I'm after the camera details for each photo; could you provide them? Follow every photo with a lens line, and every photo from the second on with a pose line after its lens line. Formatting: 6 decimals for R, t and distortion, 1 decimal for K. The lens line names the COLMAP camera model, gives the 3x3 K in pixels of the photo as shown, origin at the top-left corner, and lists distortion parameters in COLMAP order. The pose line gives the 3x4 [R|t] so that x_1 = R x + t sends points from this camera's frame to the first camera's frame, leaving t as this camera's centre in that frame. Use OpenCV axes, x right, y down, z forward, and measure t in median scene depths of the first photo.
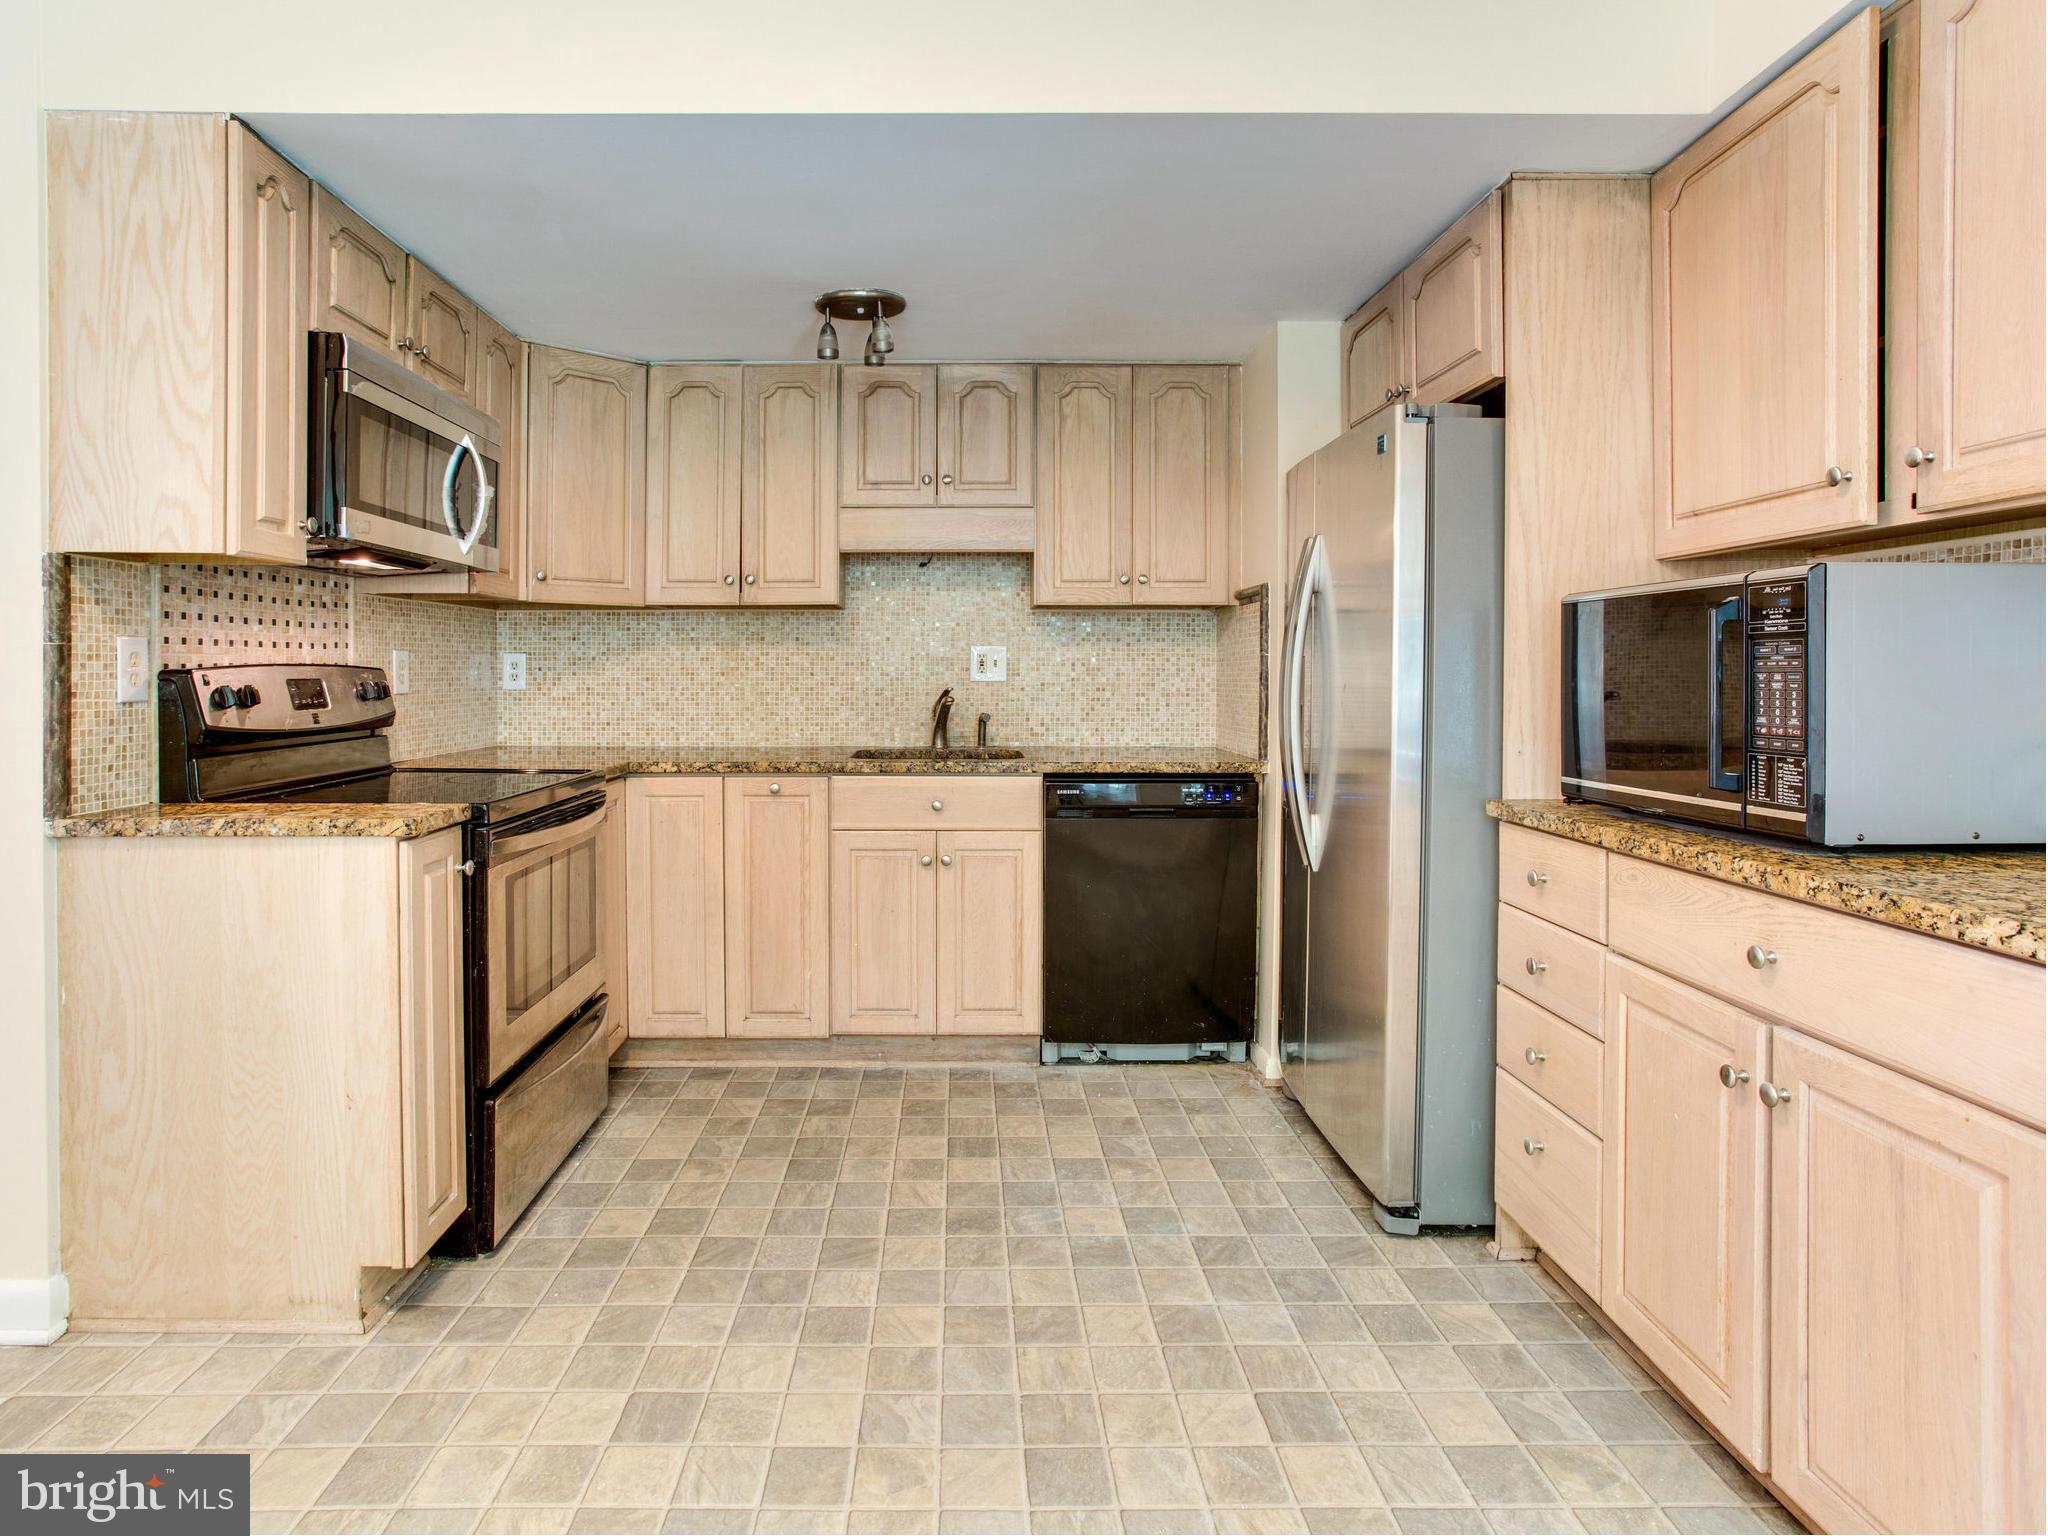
lens RADIAL K [[1071.7, 0, 1023.4], [0, 1071.7, 674.5], [0, 0, 1]] dist [-0.056914, 0.035717]
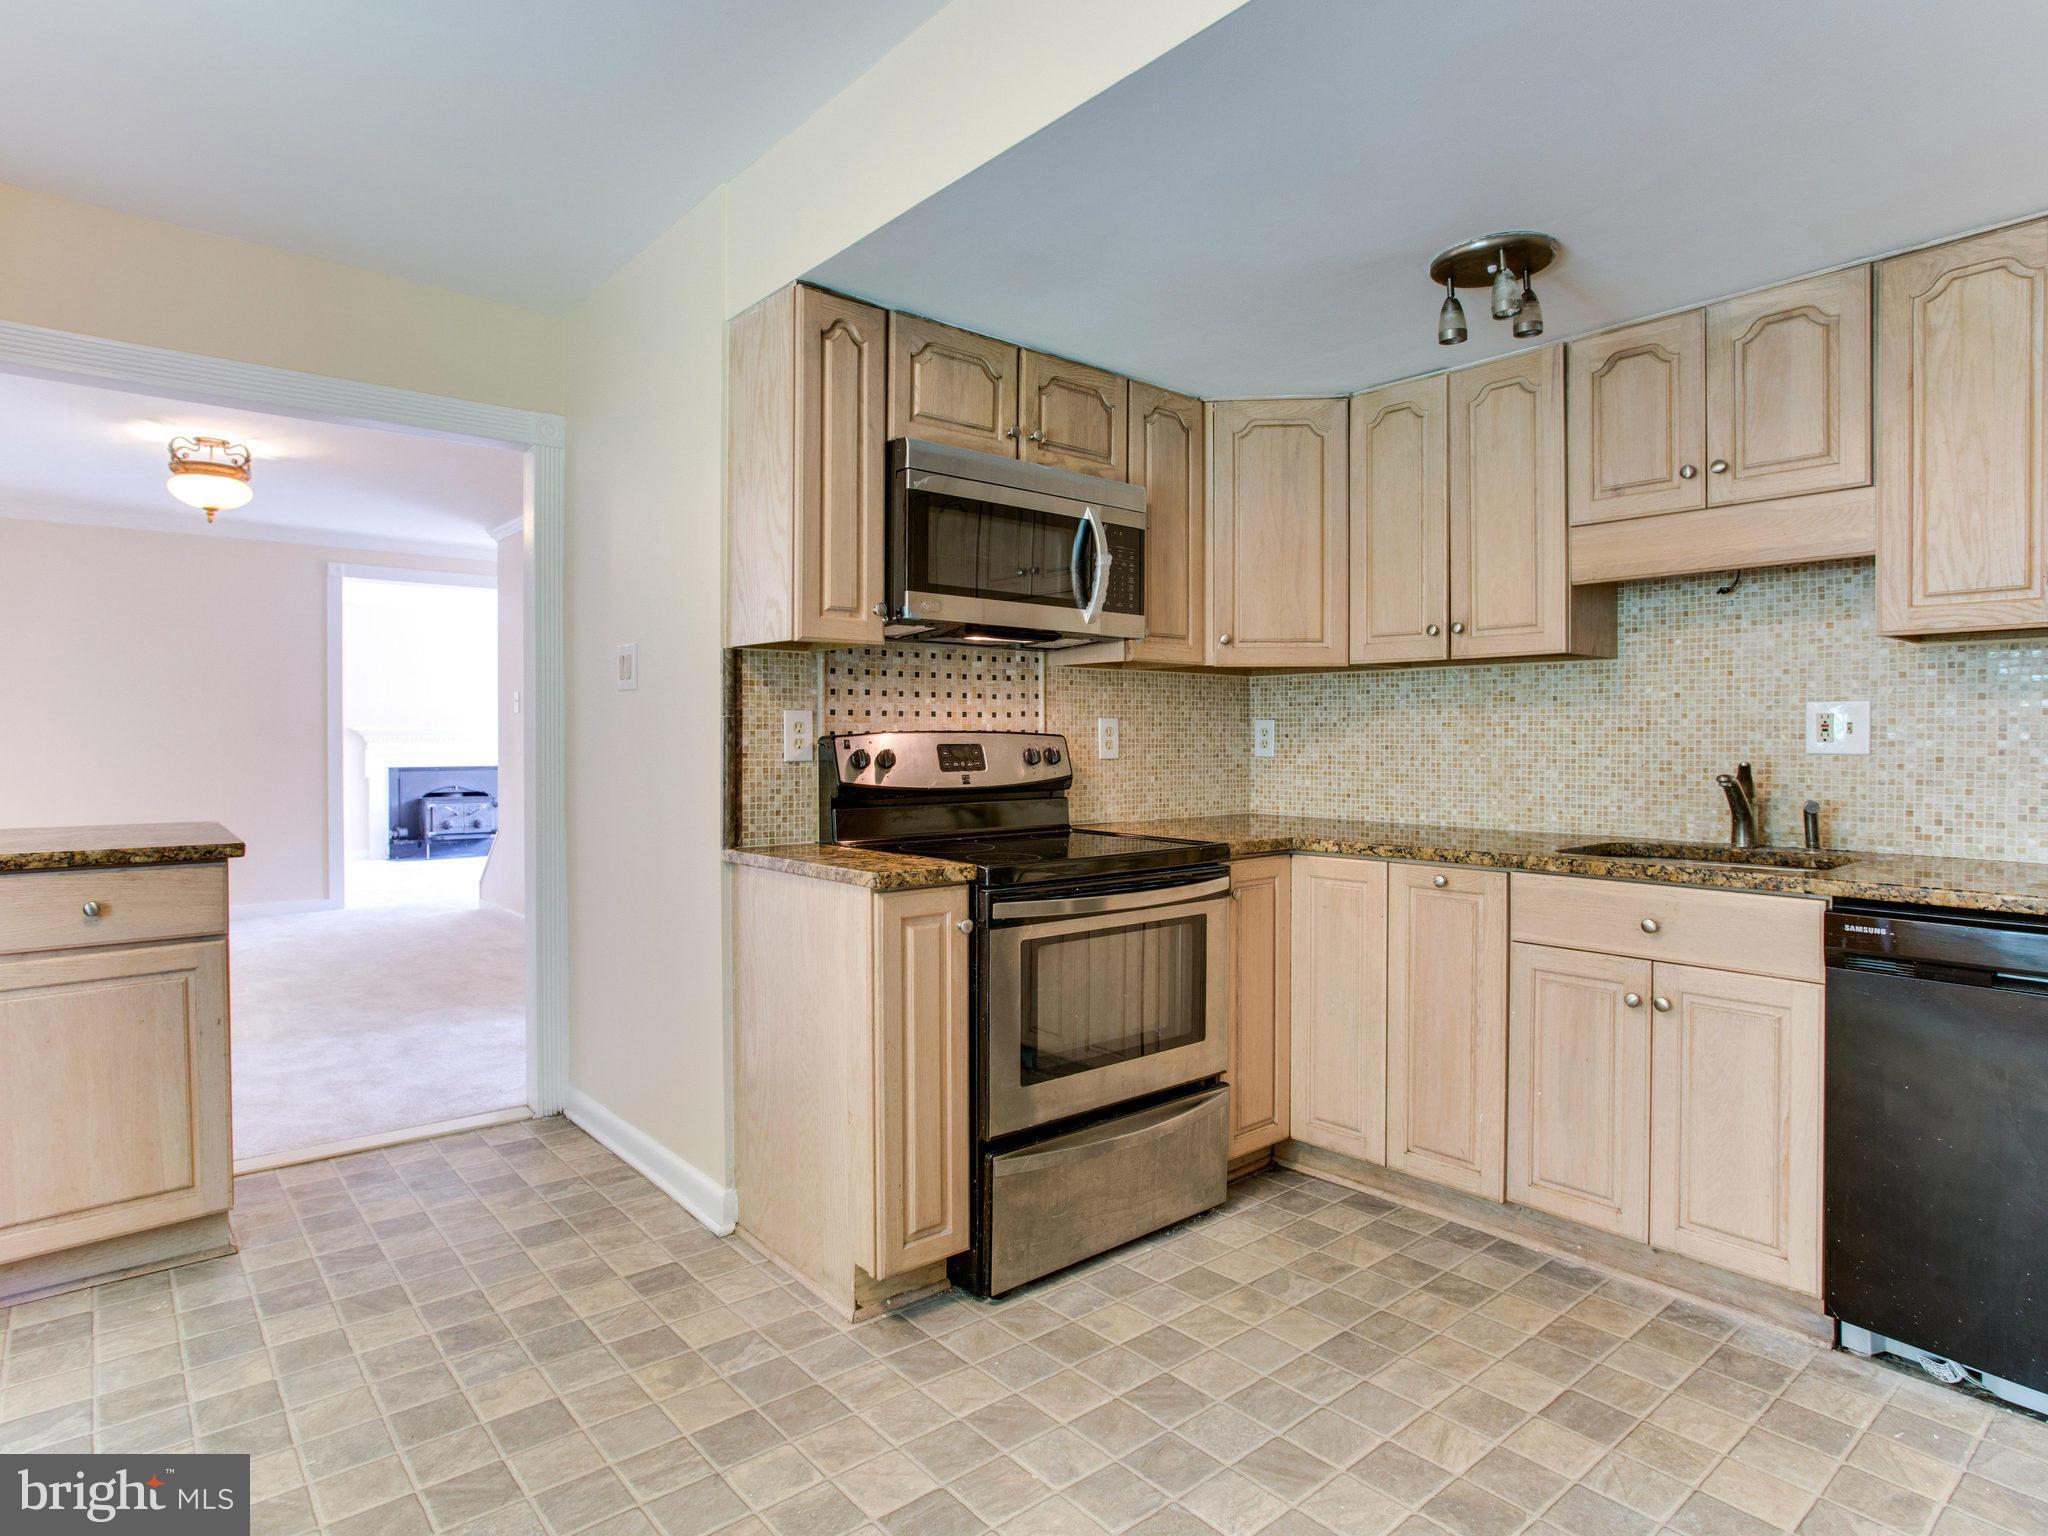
lens RADIAL K [[1136.2, 0, 1015.3], [0, 1136.2, 748.1], [0, 0, 1]] dist [-0.036491, 0.025502]
pose [[0.646006, 0.007744, -0.763293, 0.218971], [-0.003923, 0.999969, 0.006825, -0.000163], [0.763322, -0.001414, 0.646016, 0.187781]]
